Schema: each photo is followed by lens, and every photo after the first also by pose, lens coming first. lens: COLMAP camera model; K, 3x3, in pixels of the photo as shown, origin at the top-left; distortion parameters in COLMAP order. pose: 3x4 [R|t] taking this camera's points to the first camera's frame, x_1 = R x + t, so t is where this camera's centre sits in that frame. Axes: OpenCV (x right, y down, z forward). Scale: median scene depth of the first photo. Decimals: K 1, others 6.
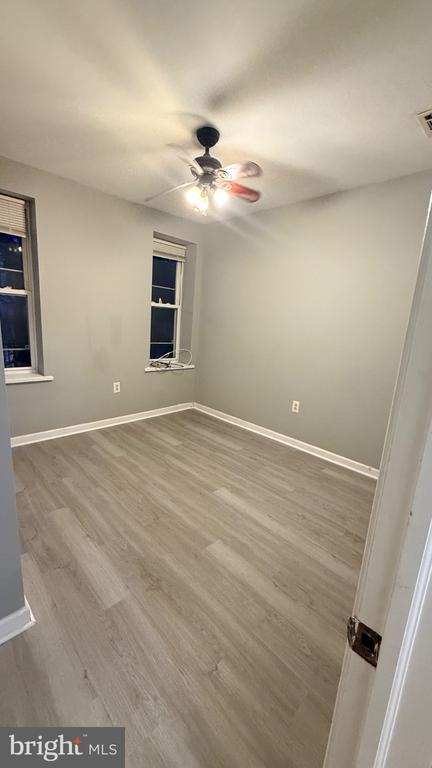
lens RADIAL K [[306.2, 0, 214.5], [0, 306.2, 384.9], [0, 0, 1]] dist [-0.002228, 0.000447]
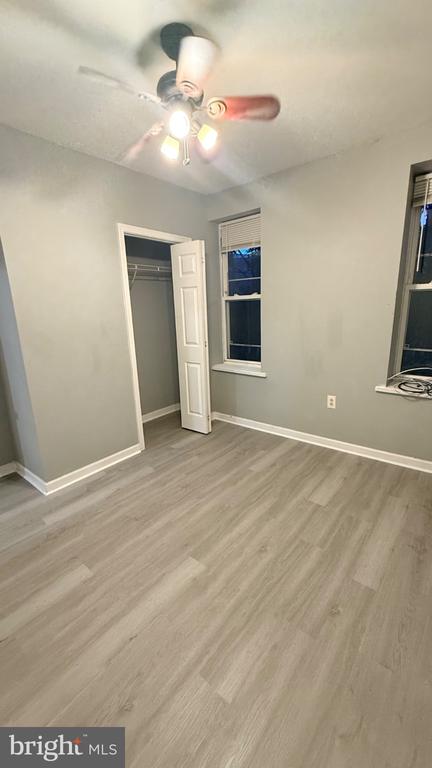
lens RADIAL K [[306.2, 0, 215.1], [0, 306.2, 385.0], [0, 0, 1]] dist [-0.002228, 0.000447]
pose [[0.109399, 0.179703, -0.977619, 0.517365], [-0.176465, 0.971410, 0.158815, -0.133830], [0.978209, 0.155141, 0.137982, 0.738279]]
